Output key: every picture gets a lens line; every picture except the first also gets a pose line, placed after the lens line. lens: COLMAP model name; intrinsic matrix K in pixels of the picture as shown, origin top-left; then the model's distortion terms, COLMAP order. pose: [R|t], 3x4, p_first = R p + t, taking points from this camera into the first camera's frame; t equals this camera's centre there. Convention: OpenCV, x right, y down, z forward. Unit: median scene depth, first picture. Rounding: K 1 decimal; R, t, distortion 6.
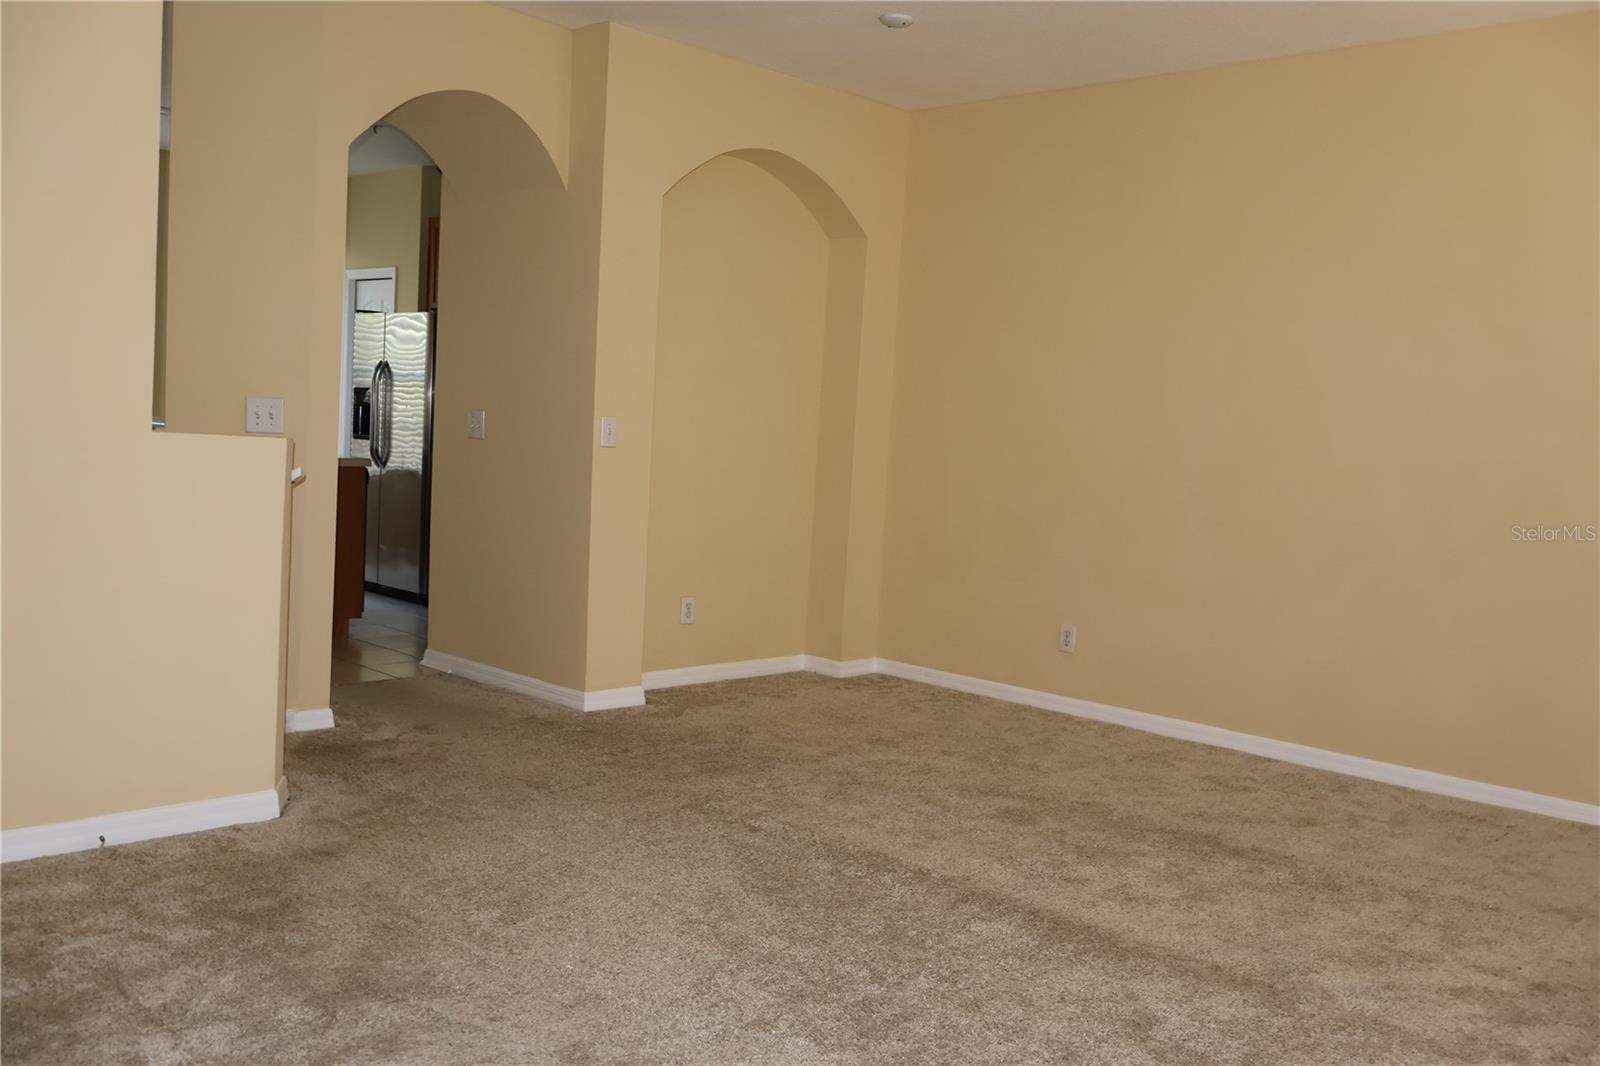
lens RADIAL K [[1422.6, 0, 805.6], [0, 1422.6, 543.0], [0, 0, 1]] dist [-0.008395, -0.007728]
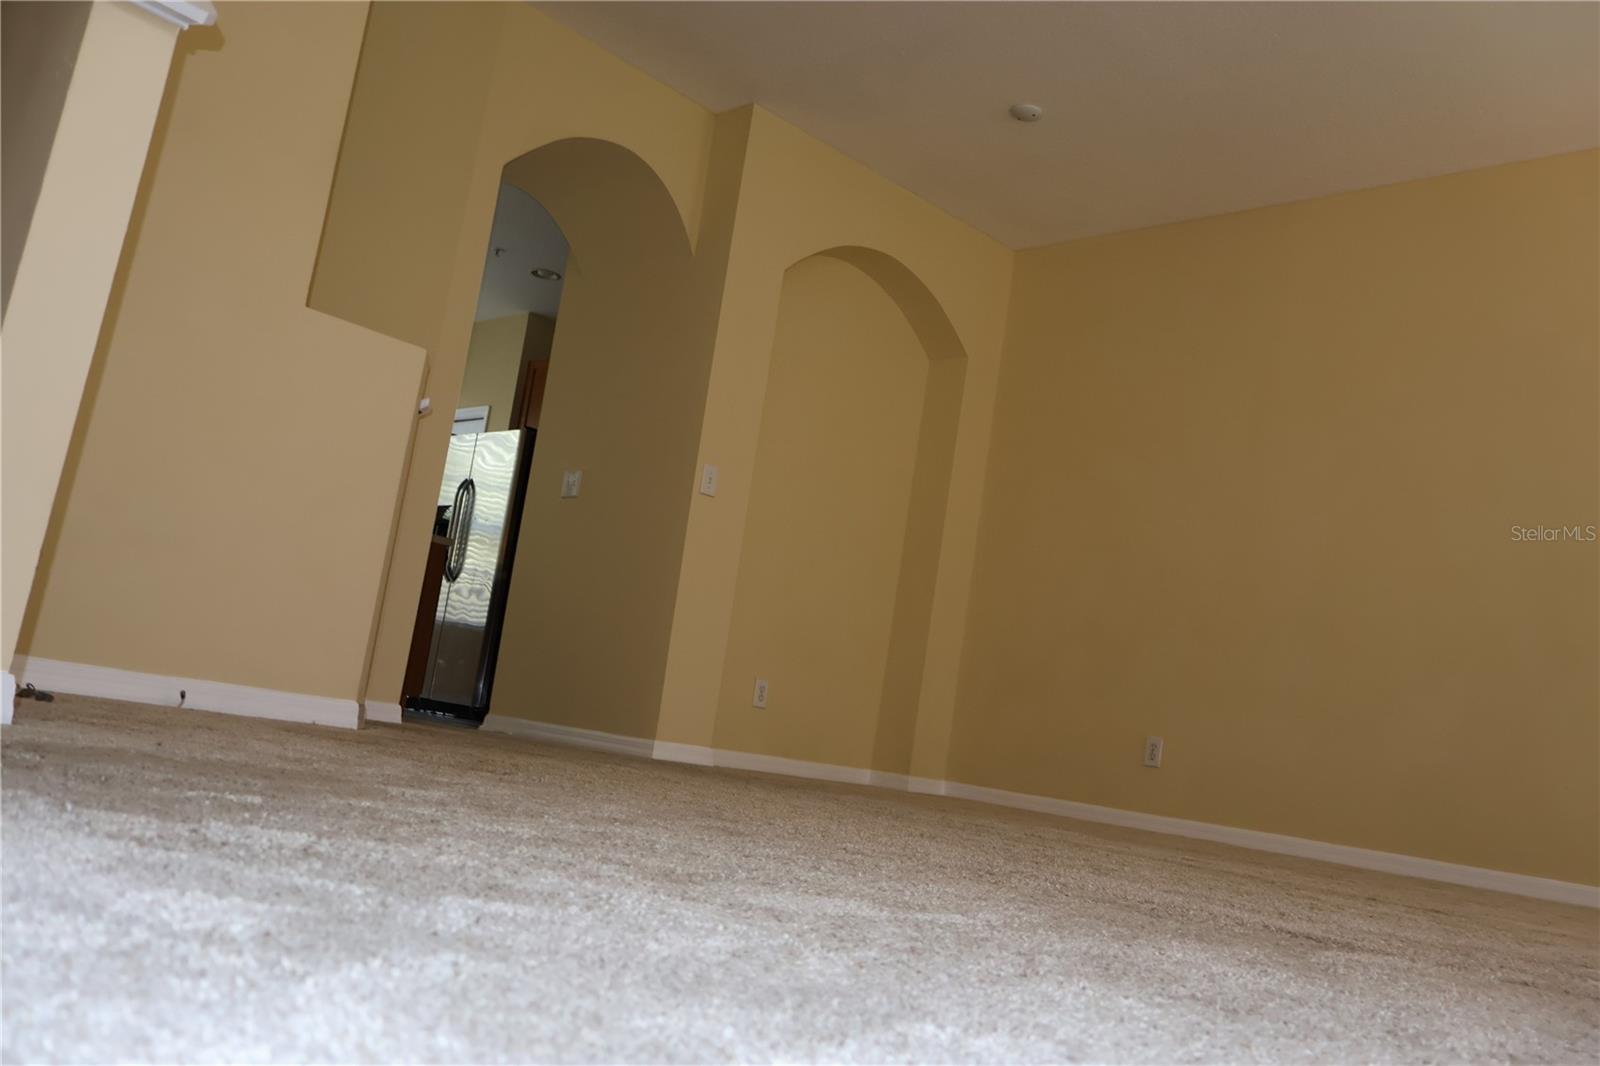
lens RADIAL K [[1422.6, 0, 801.1], [0, 1422.6, 534.4], [0, 0, 1]] dist [-0.008395, -0.007728]
pose [[0.995433, 0.090279, -0.031025, -0.033553], [-0.094898, 0.971093, -0.219026, 0.145955], [0.010355, 0.220970, 0.975226, 0.026705]]
